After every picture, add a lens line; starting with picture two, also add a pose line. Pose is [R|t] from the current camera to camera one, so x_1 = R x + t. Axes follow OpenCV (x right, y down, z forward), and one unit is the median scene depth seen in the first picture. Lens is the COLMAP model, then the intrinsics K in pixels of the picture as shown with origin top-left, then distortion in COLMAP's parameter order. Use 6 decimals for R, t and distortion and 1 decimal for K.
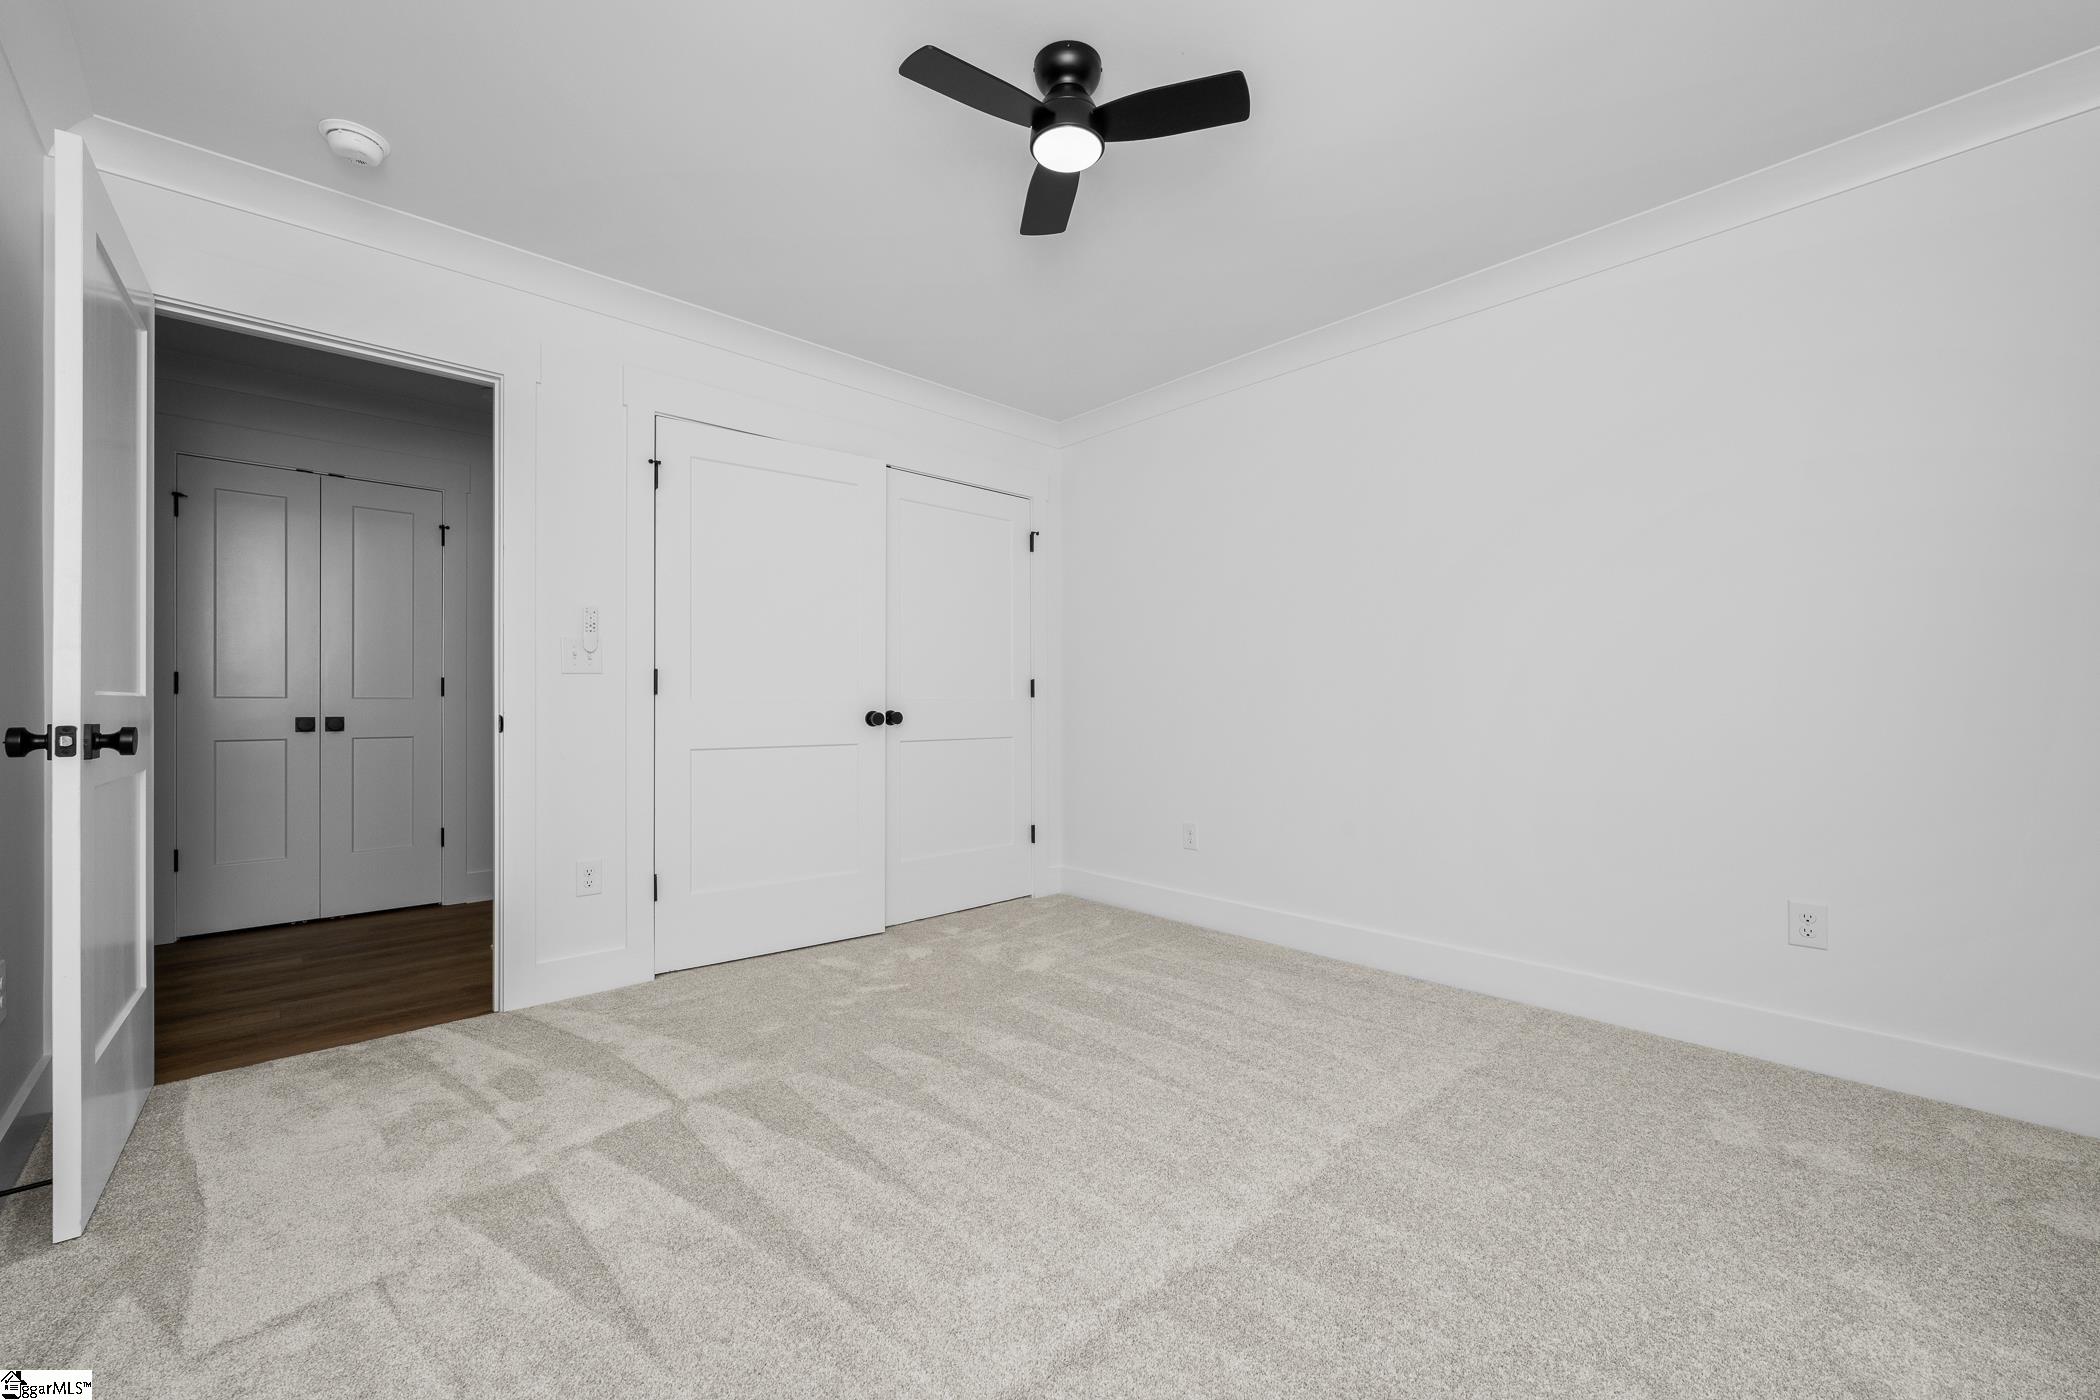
lens RADIAL K [[805.3, 0, 1050.0], [0, 805.3, 700.0], [0, 0, 1]] dist [0.000820, 0.000074]
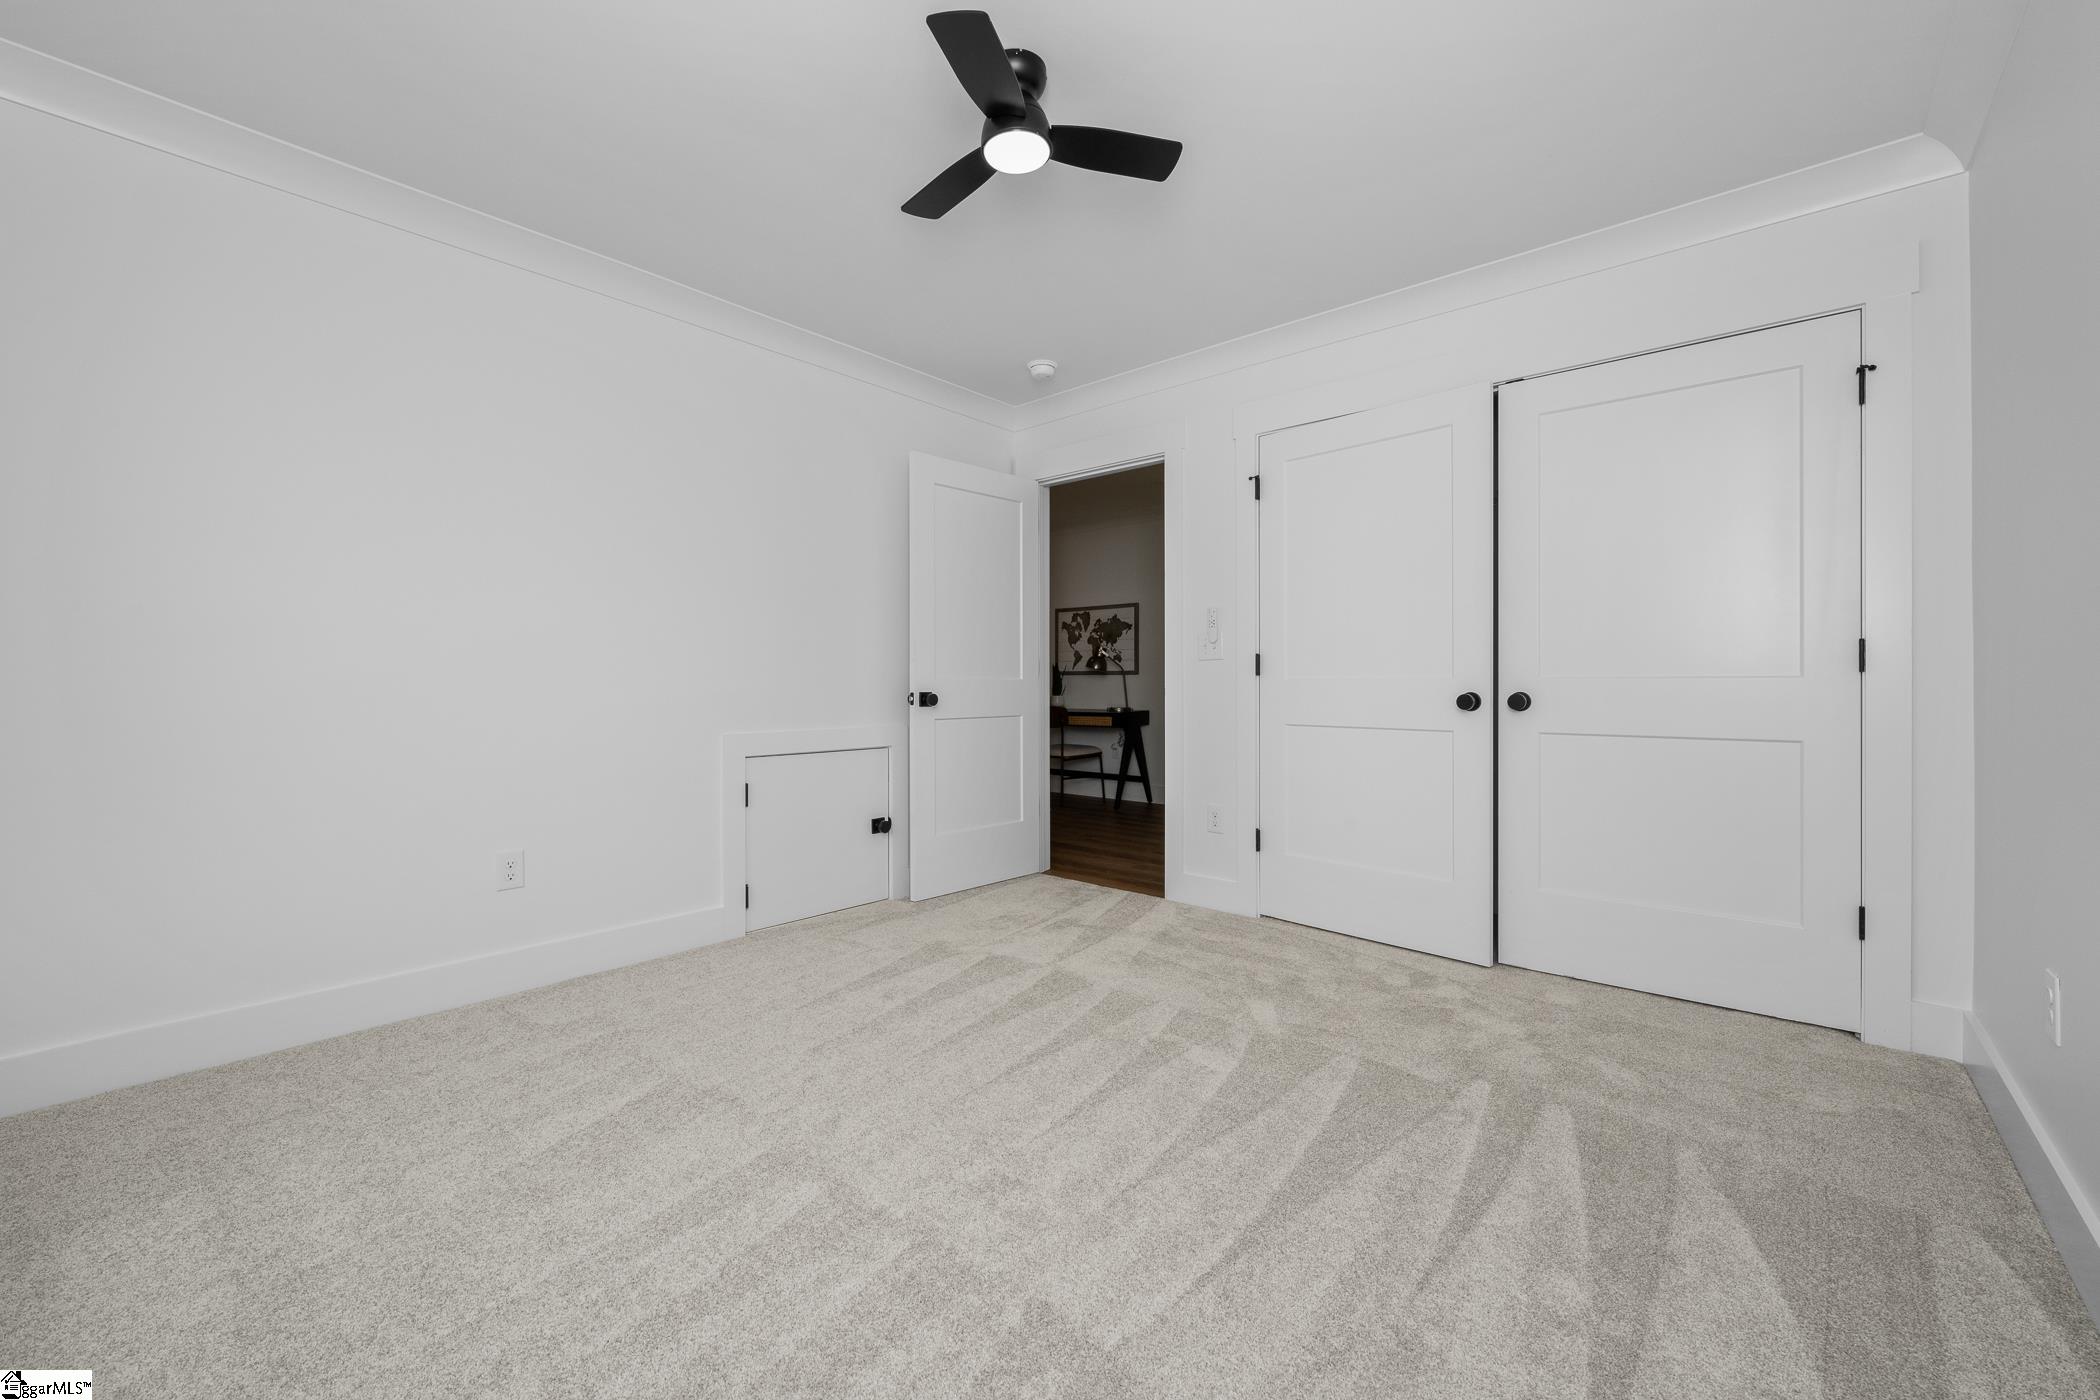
lens RADIAL K [[826.5, 0, 1056.9], [0, 826.5, 683.4], [0, 0, 1]] dist [0.000873, 0.000050]
pose [[0.125327, -0.002587, -0.992112, 0.925186], [0.003311, 0.999992, -0.002189, 0.008368], [0.992110, -0.003011, 0.125334, 0.774578]]
